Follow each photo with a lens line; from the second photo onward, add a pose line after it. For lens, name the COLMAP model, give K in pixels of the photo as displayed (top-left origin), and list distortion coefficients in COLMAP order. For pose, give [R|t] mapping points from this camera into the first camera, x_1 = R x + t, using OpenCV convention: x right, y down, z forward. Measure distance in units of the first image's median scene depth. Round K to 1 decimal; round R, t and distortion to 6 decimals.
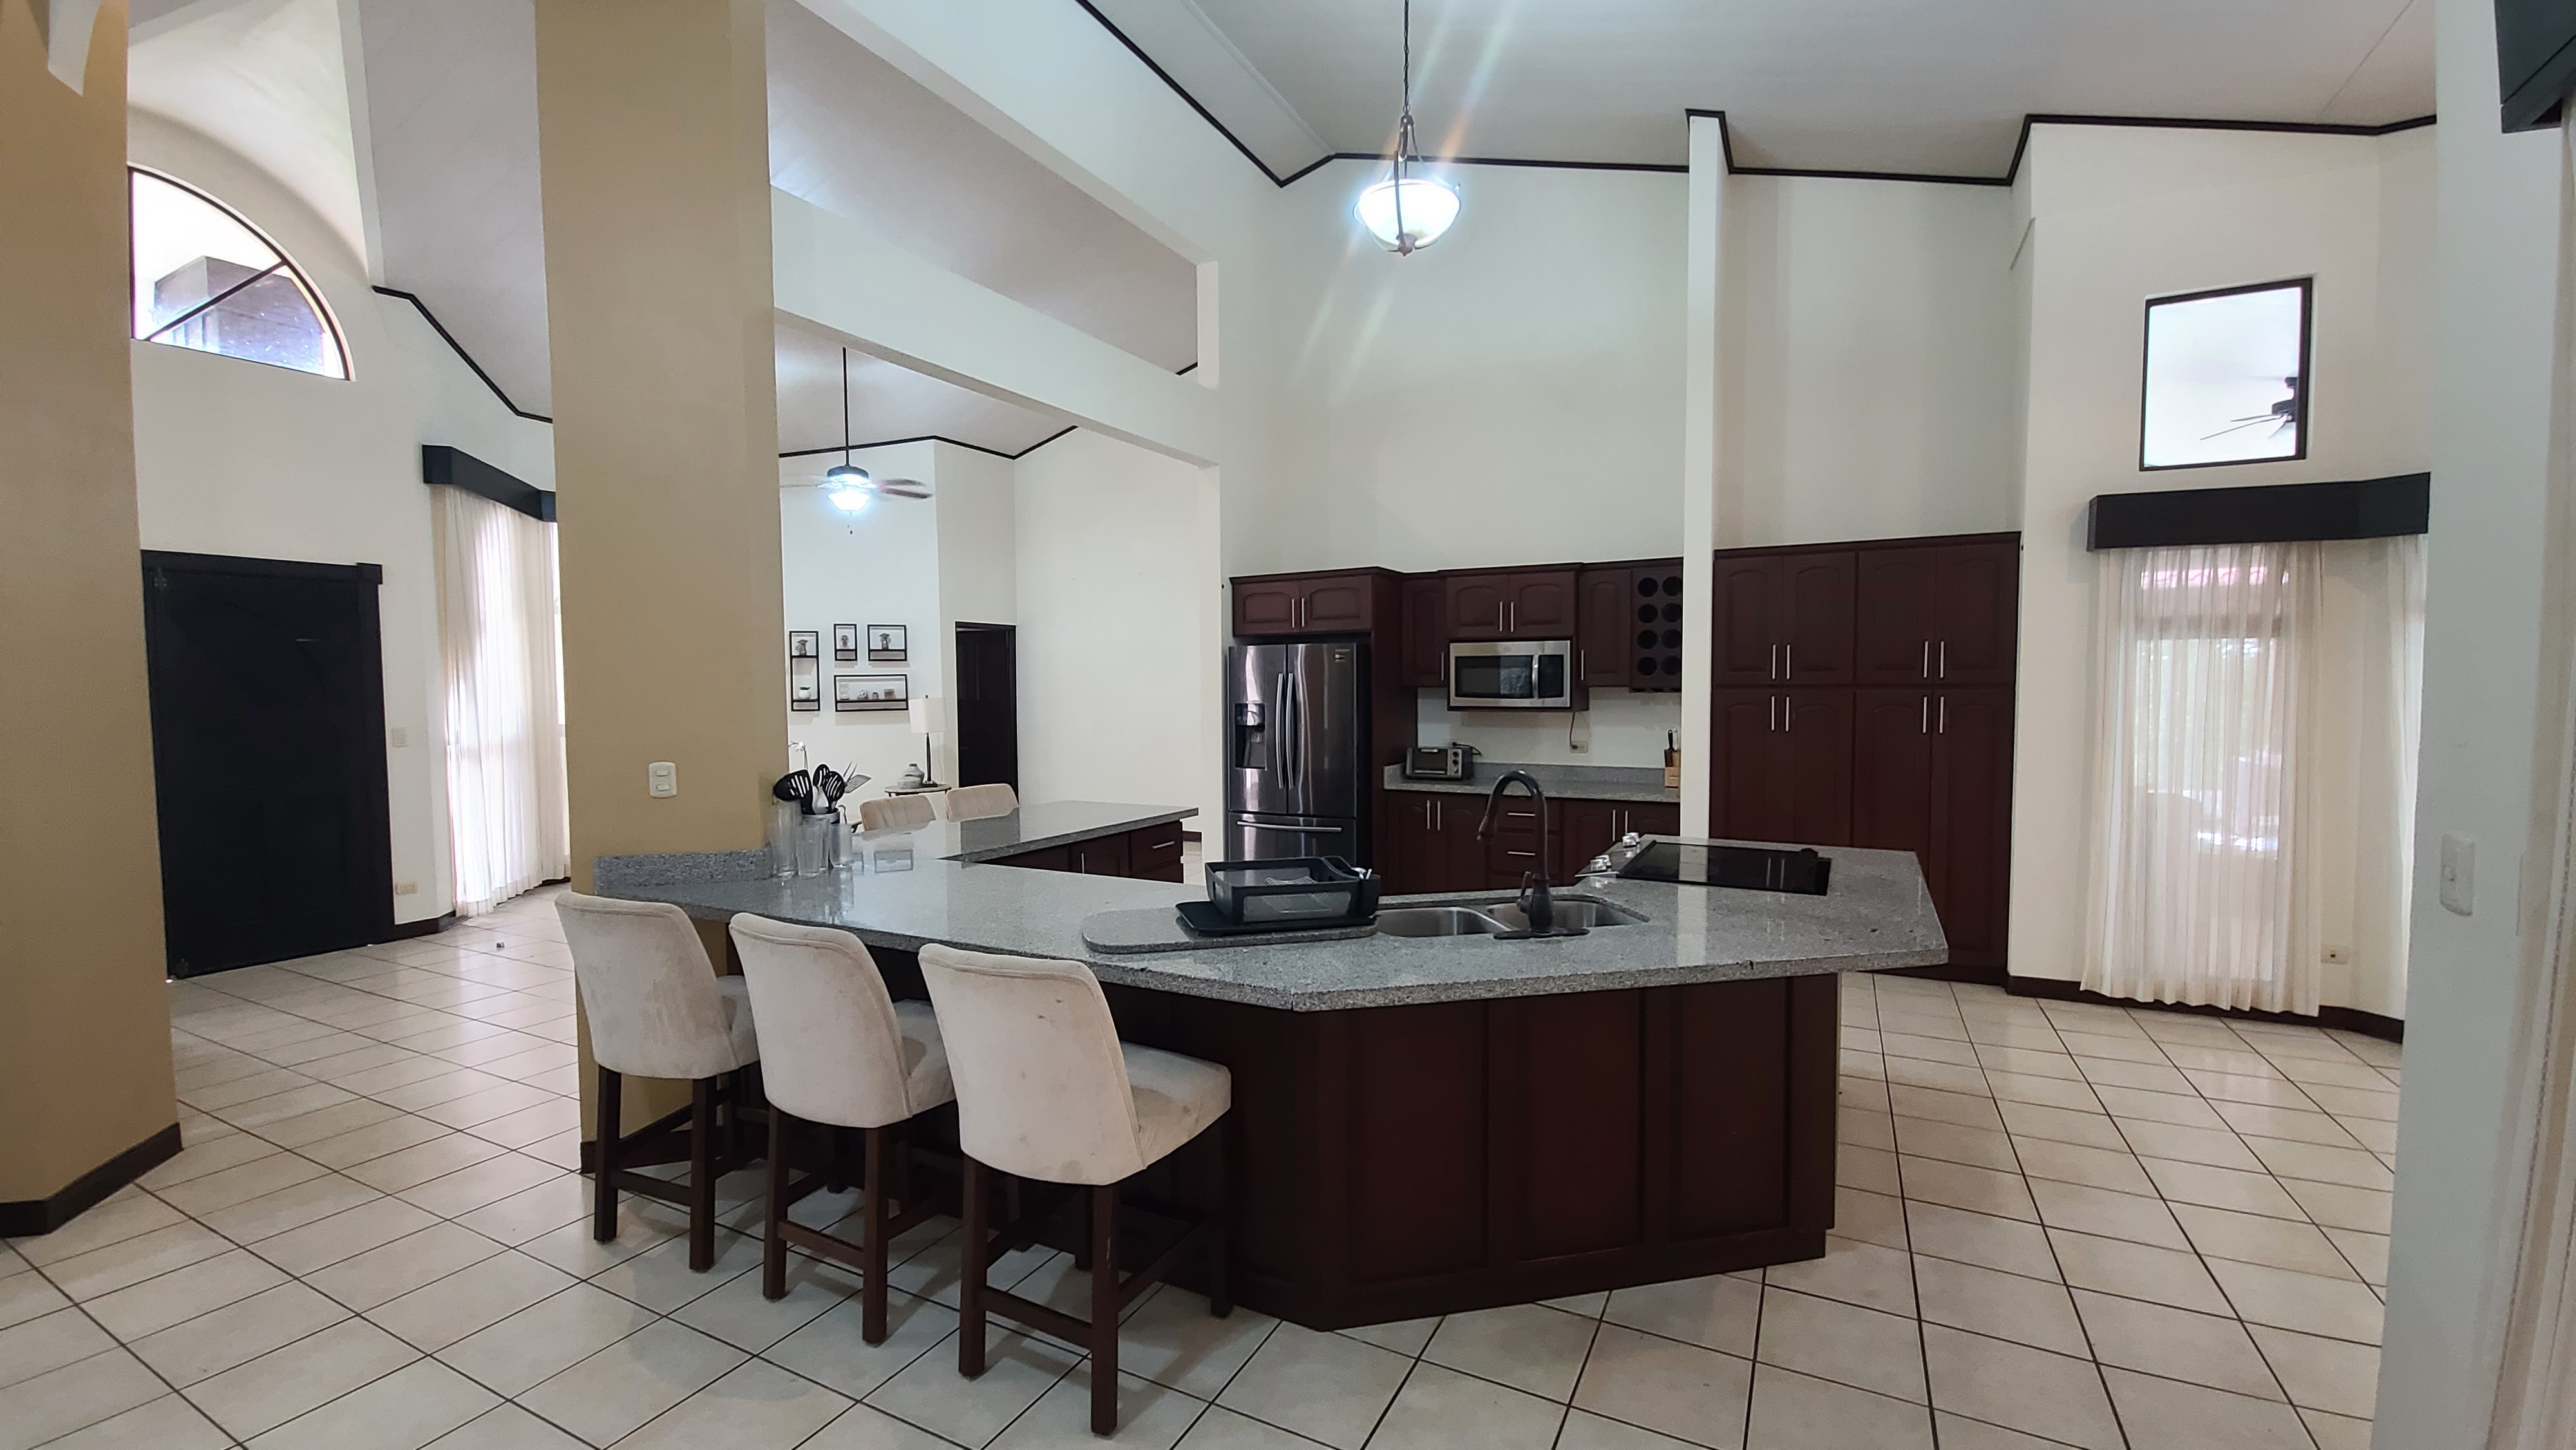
lens RADIAL K [[1050.1, 0, 1282.1], [0, 1050.1, 736.1], [0, 0, 1]] dist [0.000751, -0.000249]
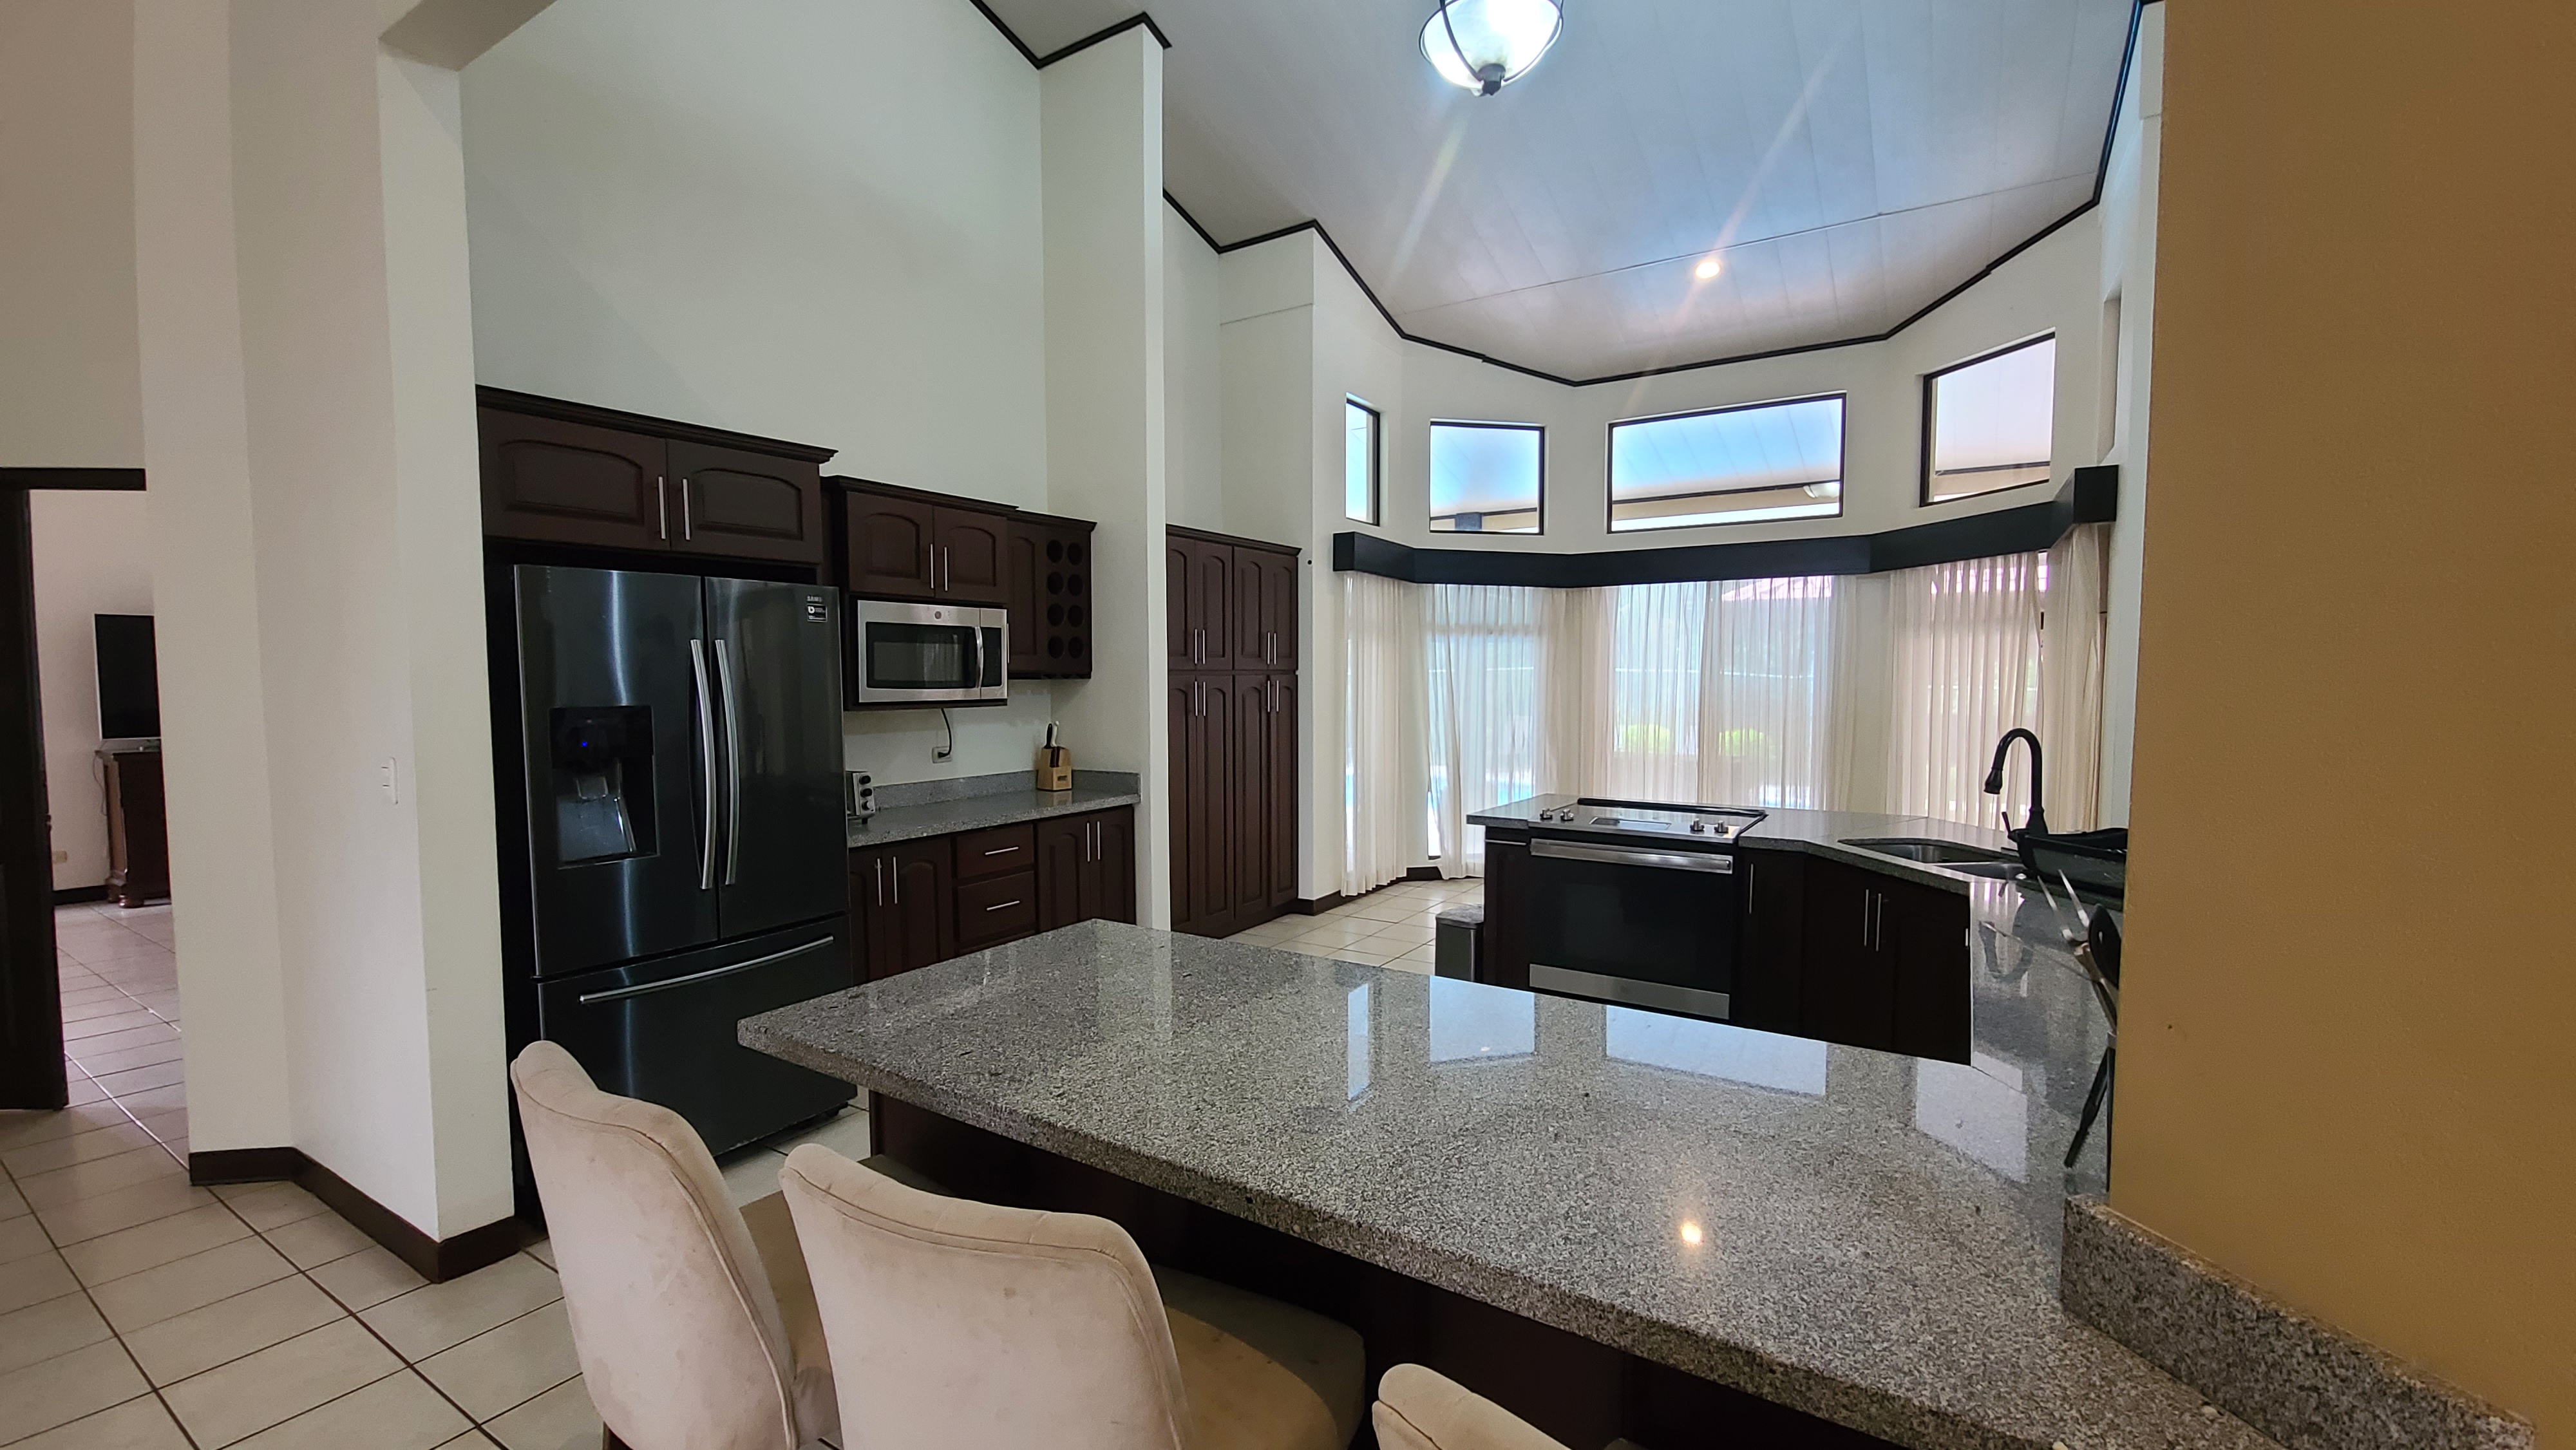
lens RADIAL K [[1050.1, 0, 1282.1], [0, 1050.1, 736.1], [0, 0, 1]] dist [0.000751, -0.000249]
pose [[0.084795, -0.051180, 0.995083, -0.245090], [0.057137, 0.997286, 0.046424, -0.013256], [-0.994759, 0.052920, 0.087490, 0.399195]]
